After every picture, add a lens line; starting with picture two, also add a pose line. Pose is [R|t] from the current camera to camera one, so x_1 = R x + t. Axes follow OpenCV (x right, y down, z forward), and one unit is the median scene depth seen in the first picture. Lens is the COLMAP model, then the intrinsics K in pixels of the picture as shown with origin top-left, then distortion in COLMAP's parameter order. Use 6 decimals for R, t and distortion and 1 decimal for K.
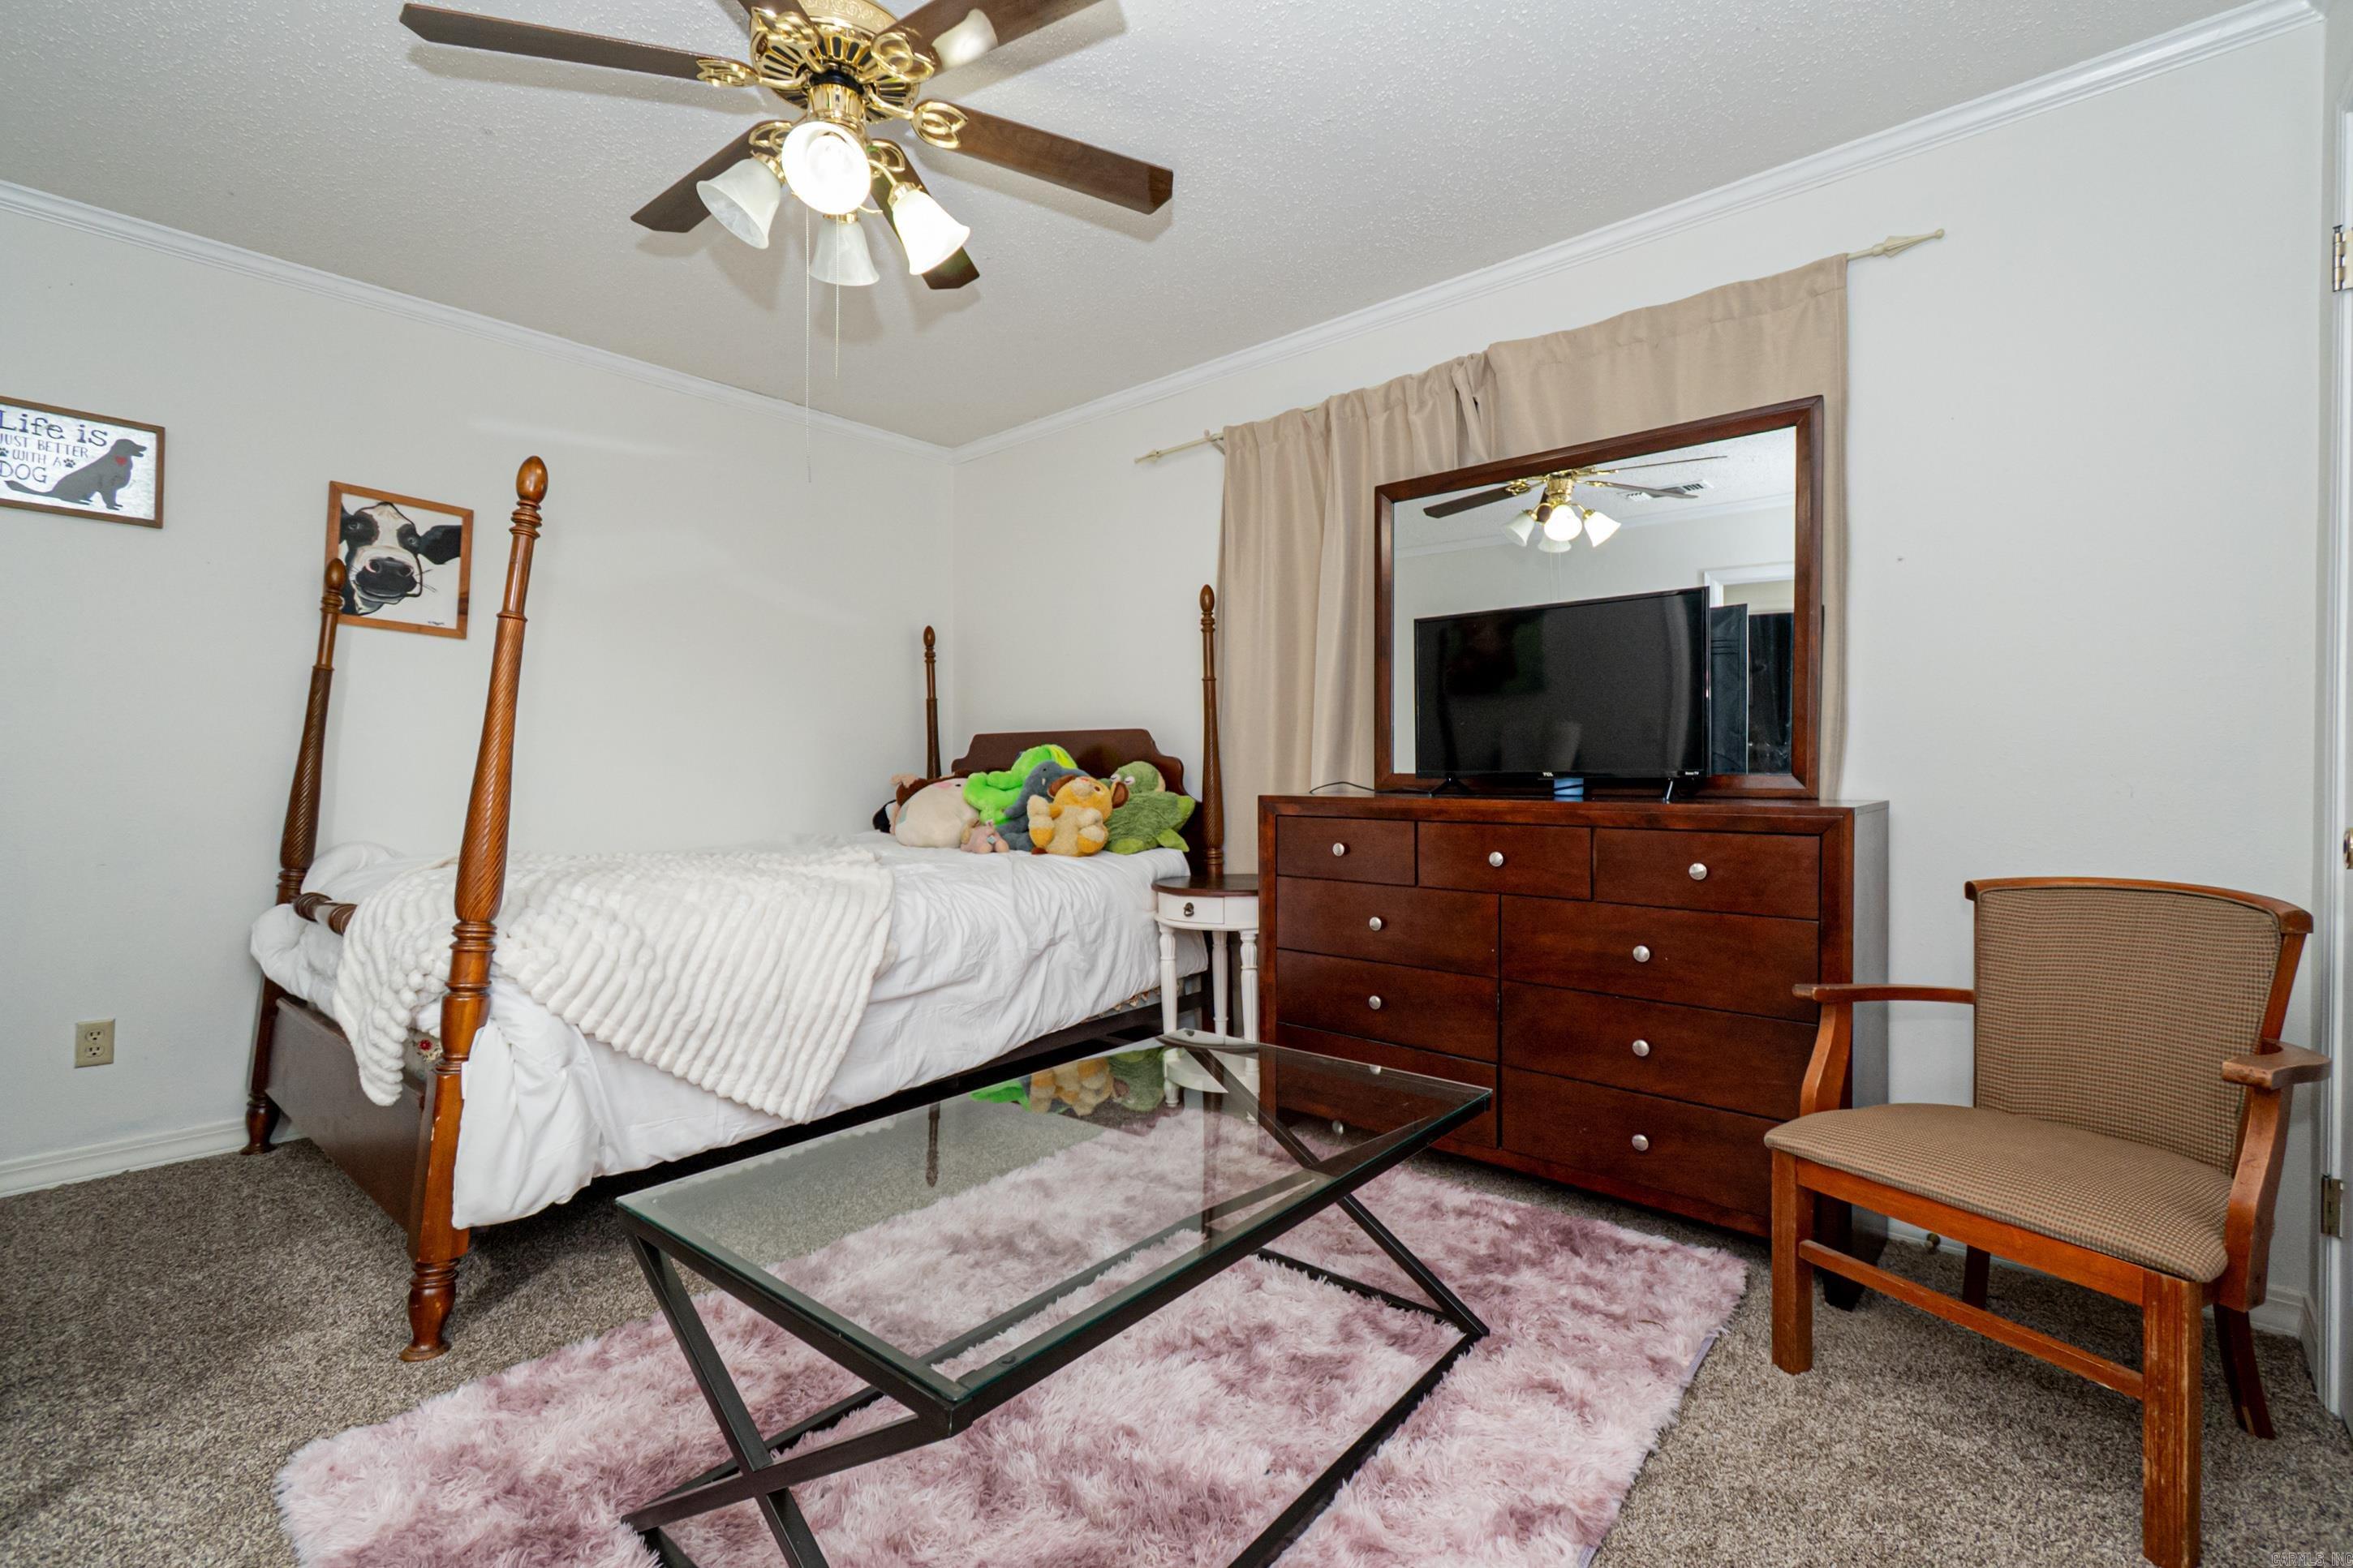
lens RADIAL K [[1051.7, 0, 1188.1], [0, 1051.7, 781.1], [0, 0, 1]] dist [0.004534, -0.000051]
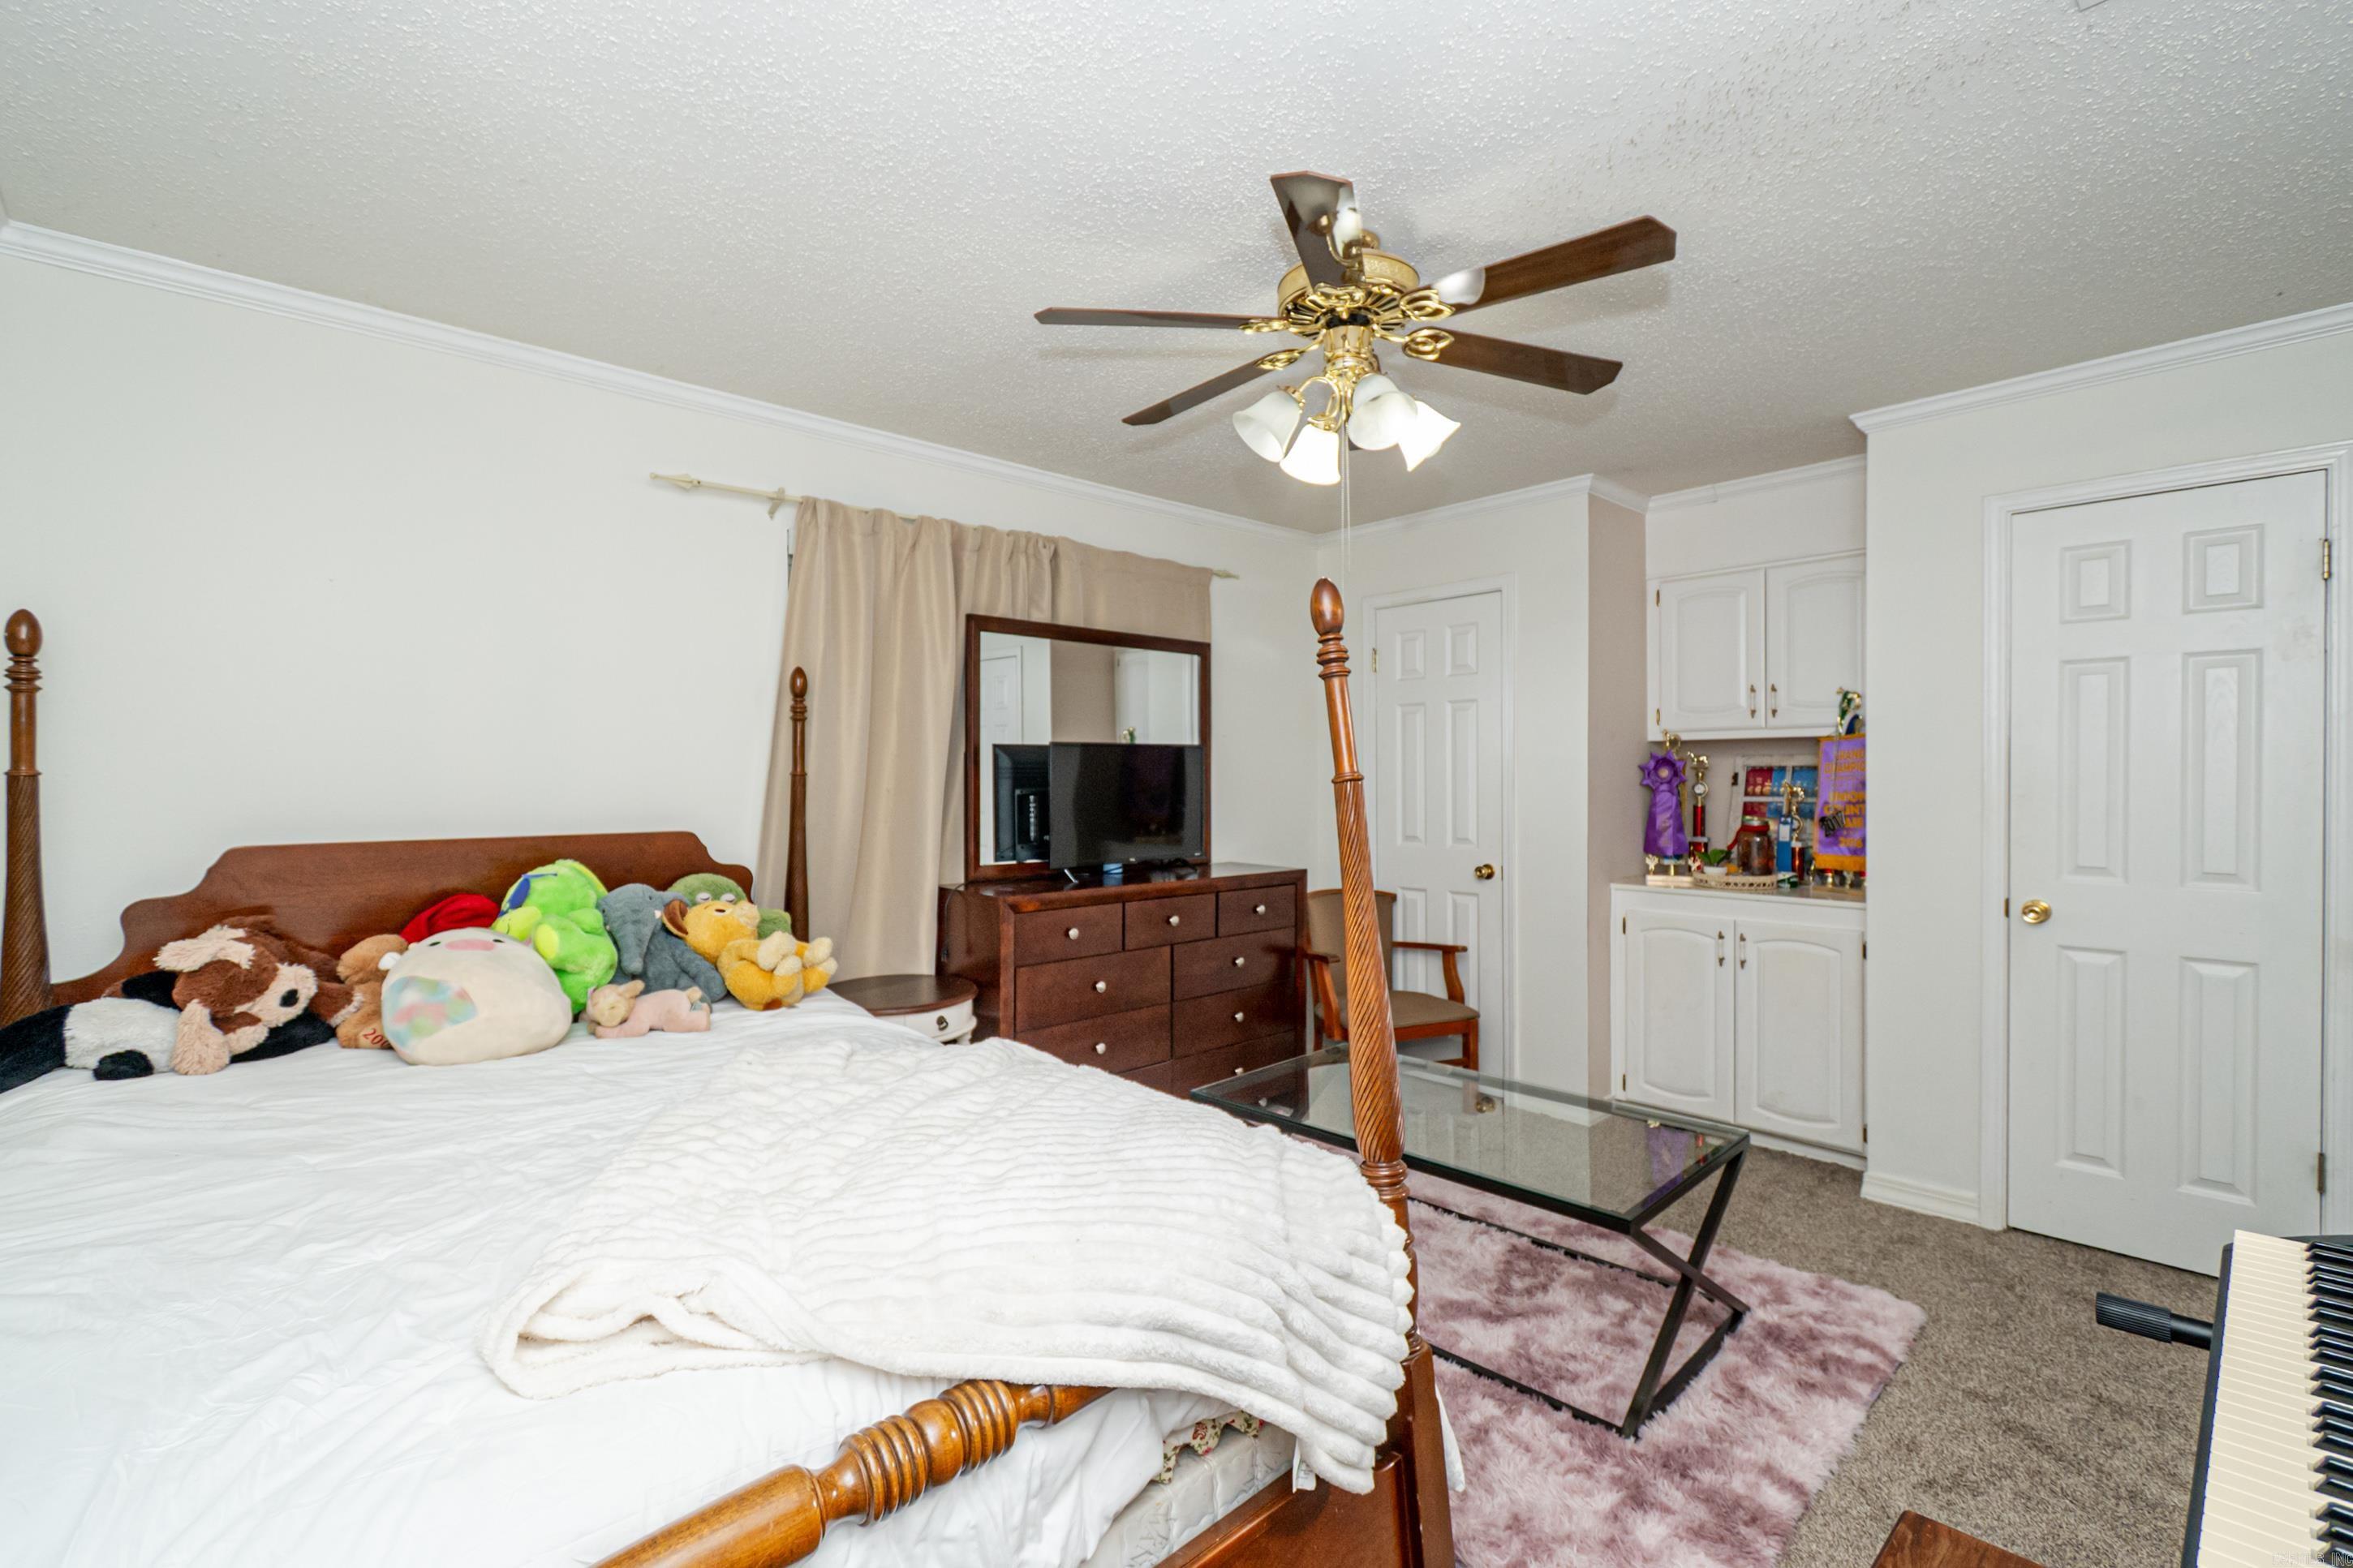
lens RADIAL K [[1051.7, 0, 1188.1], [0, 1051.7, 781.1], [0, 0, 1]] dist [0.004534, -0.000051]
pose [[0.091983, -0.001035, 0.995760, -1.081634], [0.015086, 0.999886, -0.000355, -0.111833], [-0.995646, 0.015055, 0.091988, 0.773557]]
